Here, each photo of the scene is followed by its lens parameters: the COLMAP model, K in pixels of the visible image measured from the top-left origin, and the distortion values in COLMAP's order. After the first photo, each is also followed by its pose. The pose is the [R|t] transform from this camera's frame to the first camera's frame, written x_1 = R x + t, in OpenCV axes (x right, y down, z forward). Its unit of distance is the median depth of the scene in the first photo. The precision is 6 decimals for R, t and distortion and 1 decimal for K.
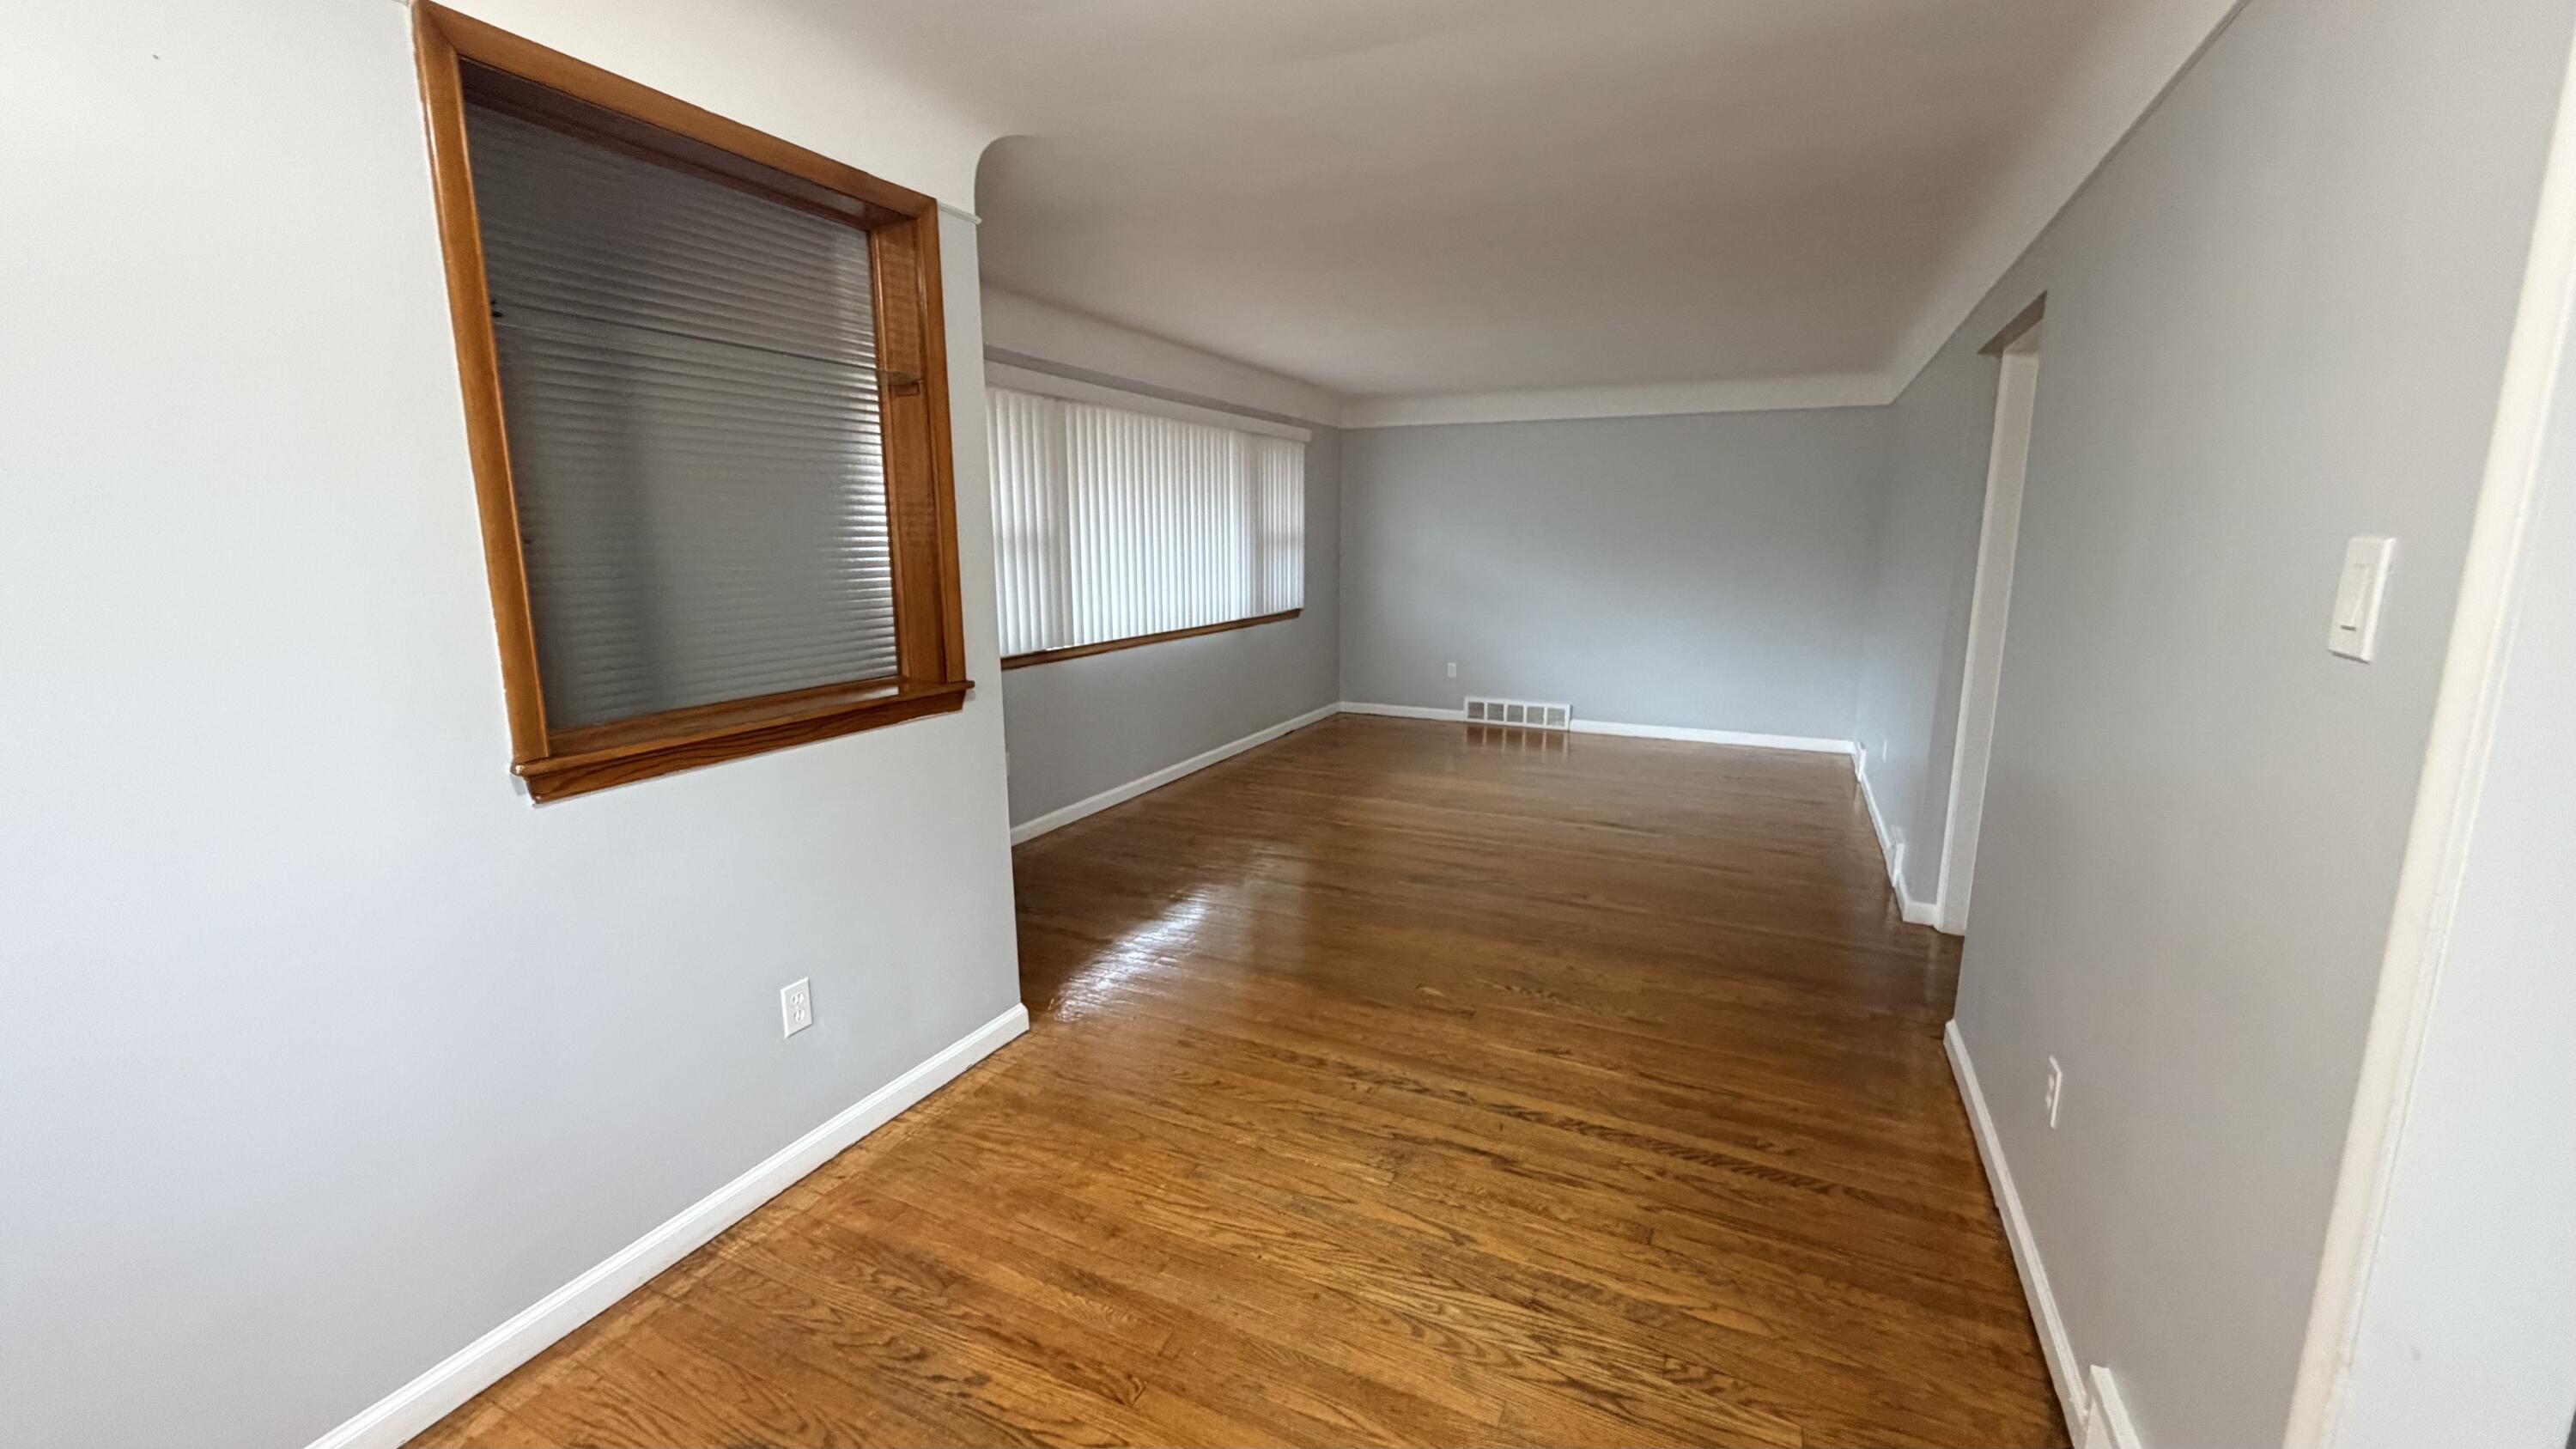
lens RADIAL K [[1029.8, 0, 1279.8], [0, 1029.8, 727.3], [0, 0, 1]] dist [-0.000343, -0.000978]
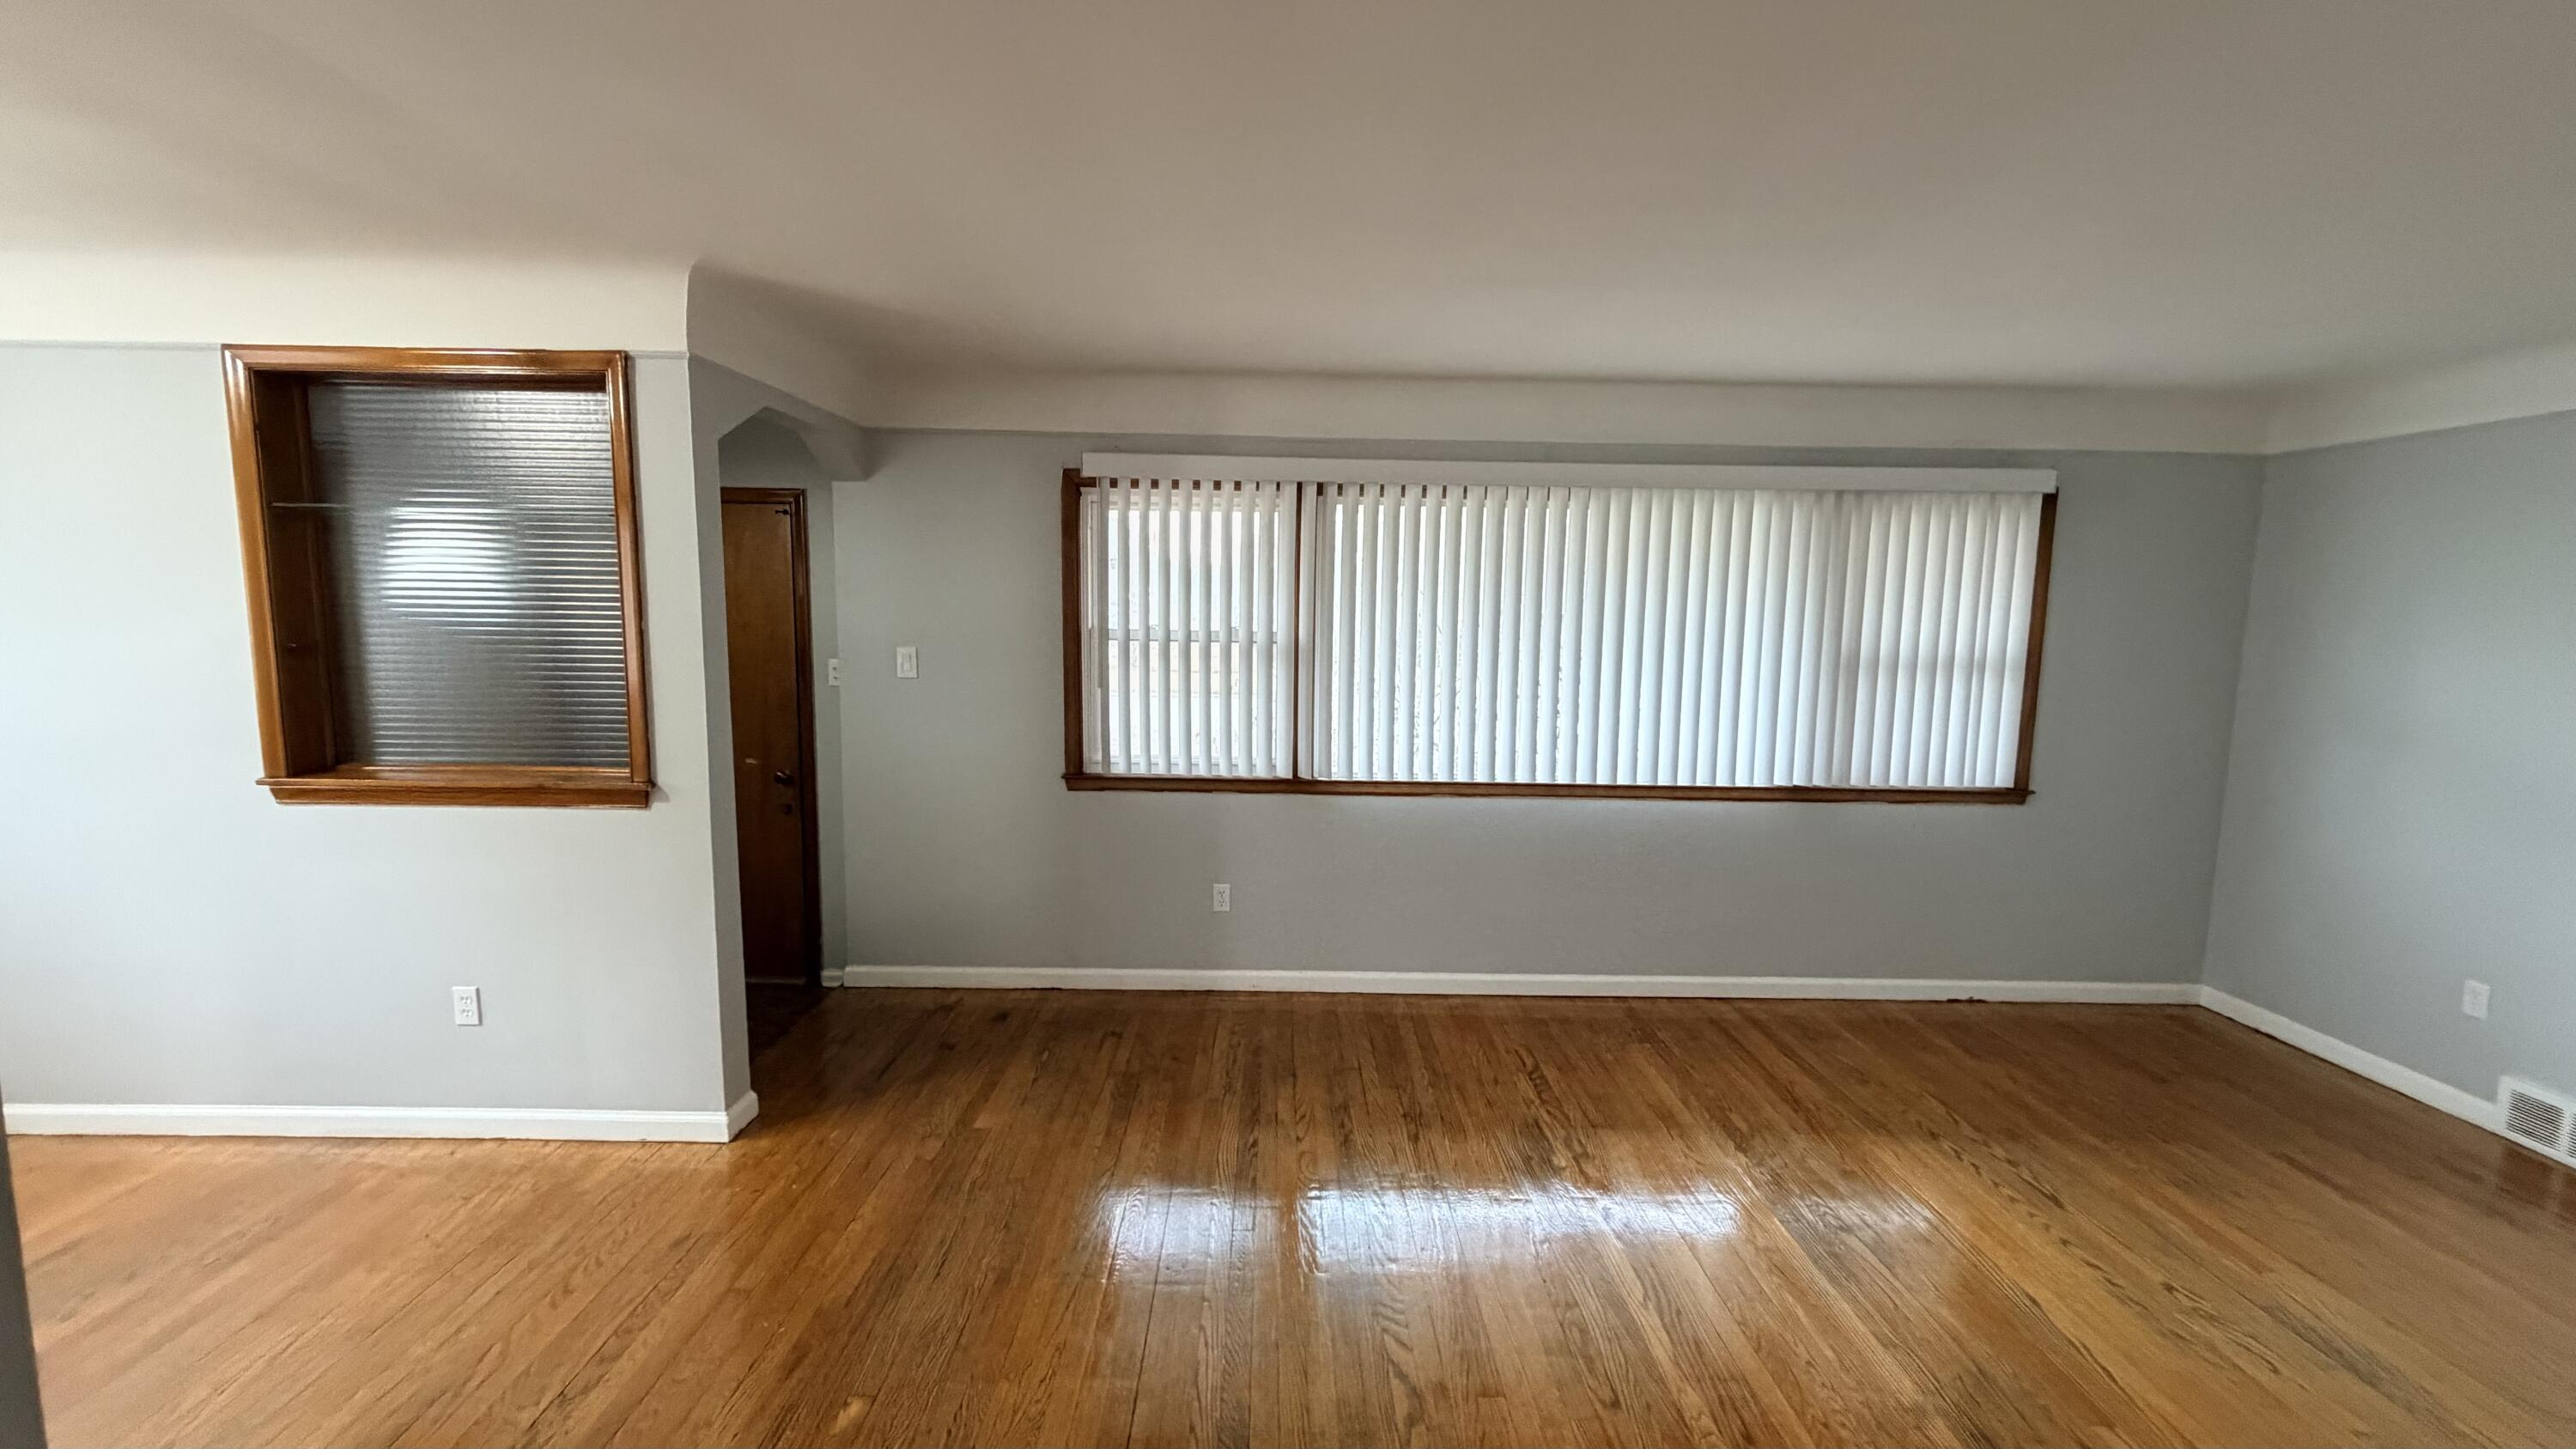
lens RADIAL K [[1029.8, 0, 1275.5], [0, 1029.8, 720.1], [0, 0, 1]] dist [-0.000343, -0.000978]
pose [[0.435224, 0.112224, -0.893301, 0.485109], [-0.185704, 0.982055, 0.032897, -0.138609], [0.880962, 0.151572, 0.448254, 0.567842]]
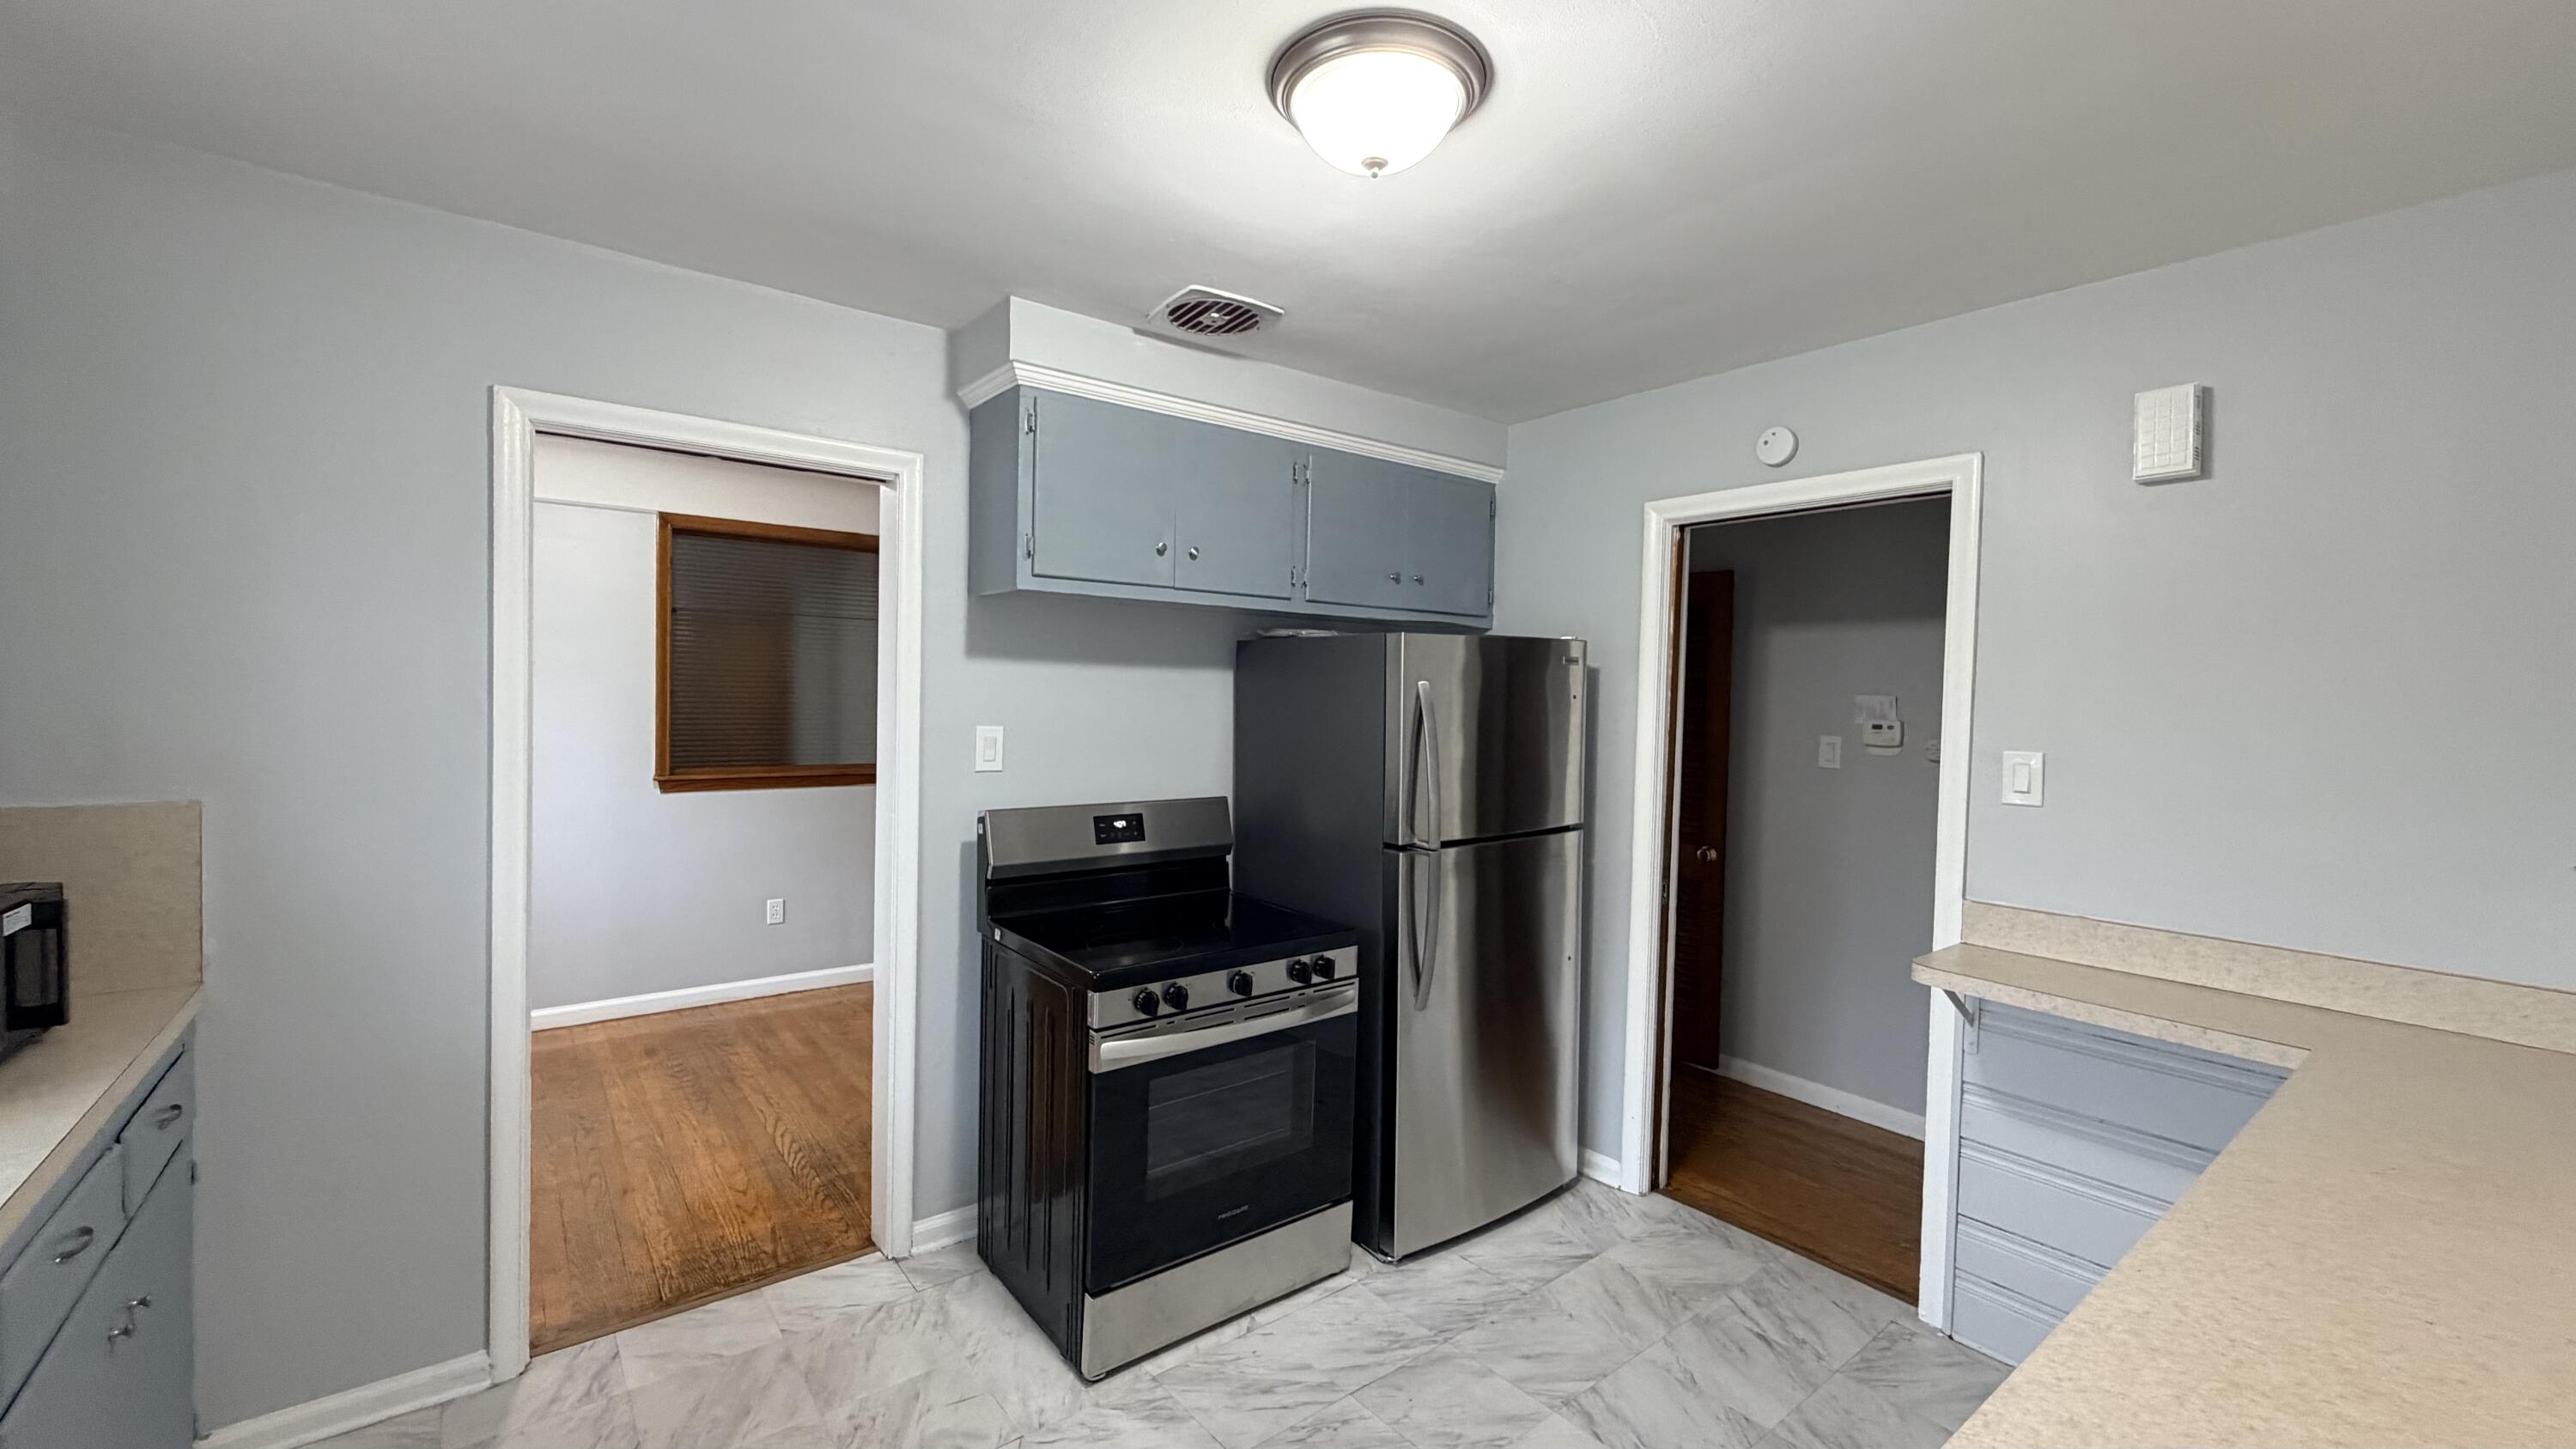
lens RADIAL K [[1029.8, 0, 1282.1], [0, 1029.8, 733.1], [0, 0, 1]] dist [-0.000343, -0.000978]
pose [[0.893542, 0.033491, -0.447729, 0.631387], [-0.114759, 0.981126, -0.155637, 0.053790], [0.434065, 0.190450, 0.880520, -0.219002]]
